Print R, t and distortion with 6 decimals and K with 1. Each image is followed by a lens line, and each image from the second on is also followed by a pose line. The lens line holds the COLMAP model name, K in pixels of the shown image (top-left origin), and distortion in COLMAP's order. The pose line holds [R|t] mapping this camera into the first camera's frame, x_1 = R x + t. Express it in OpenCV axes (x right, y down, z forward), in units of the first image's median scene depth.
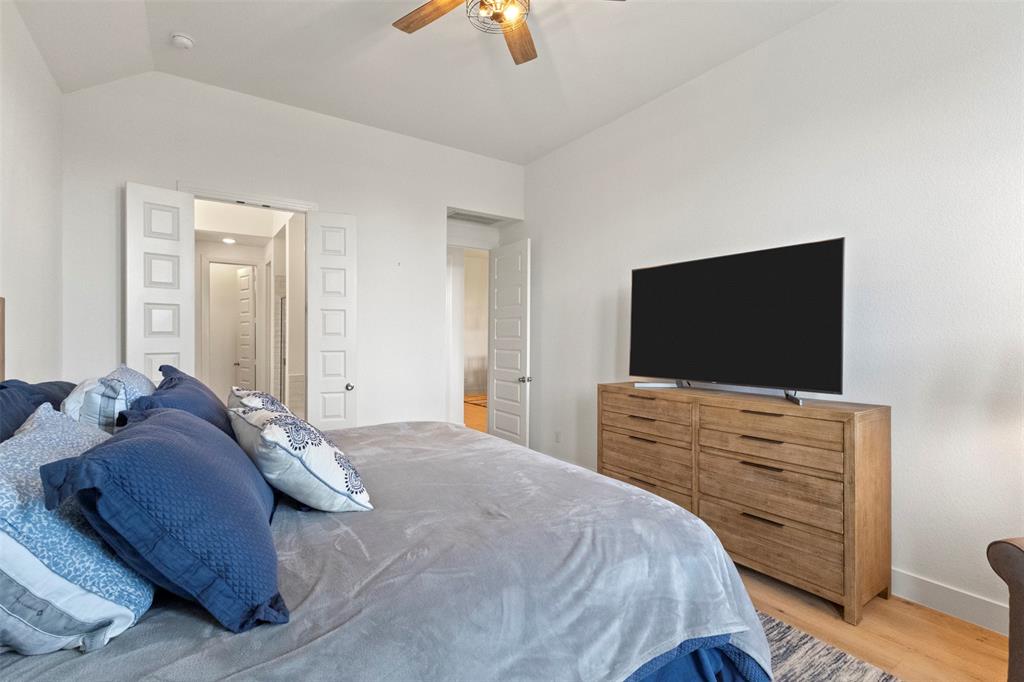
lens RADIAL K [[475.6, 0, 513.8], [0, 475.6, 340.0], [0, 0, 1]] dist [0.000869, 0.000382]
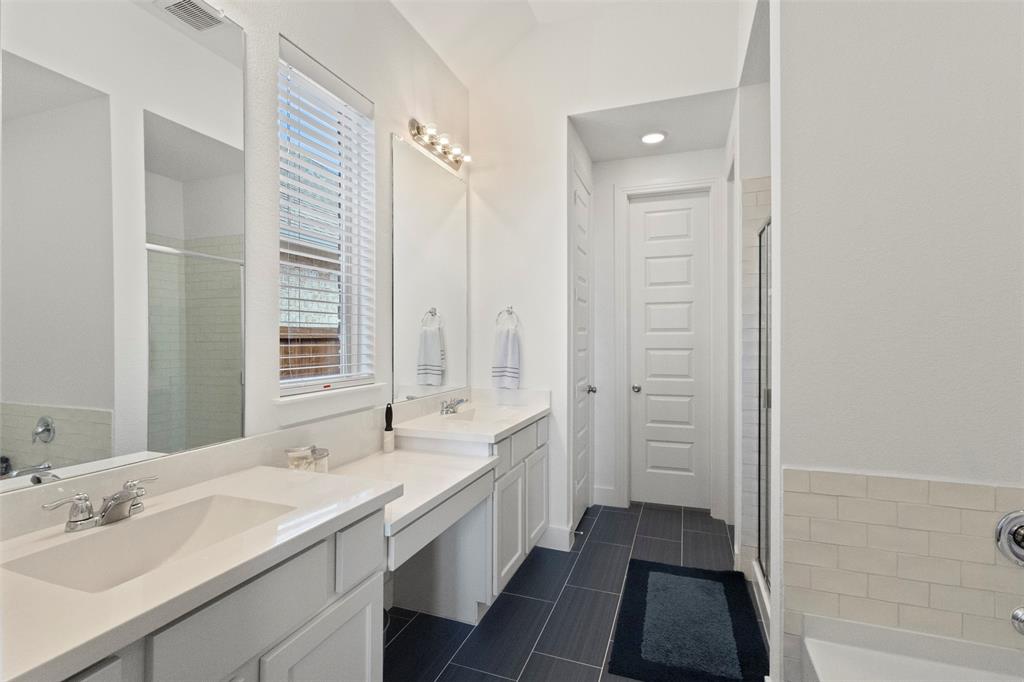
lens RADIAL K [[475.6, 0, 511.9], [0, 475.6, 337.6], [0, 0, 1]] dist [0.000869, 0.000382]
pose [[0.579112, -0.003963, -0.815238, -0.290685], [0.003570, 0.999991, -0.002325, -0.001674], [0.815240, -0.001564, 0.579121, 0.612527]]
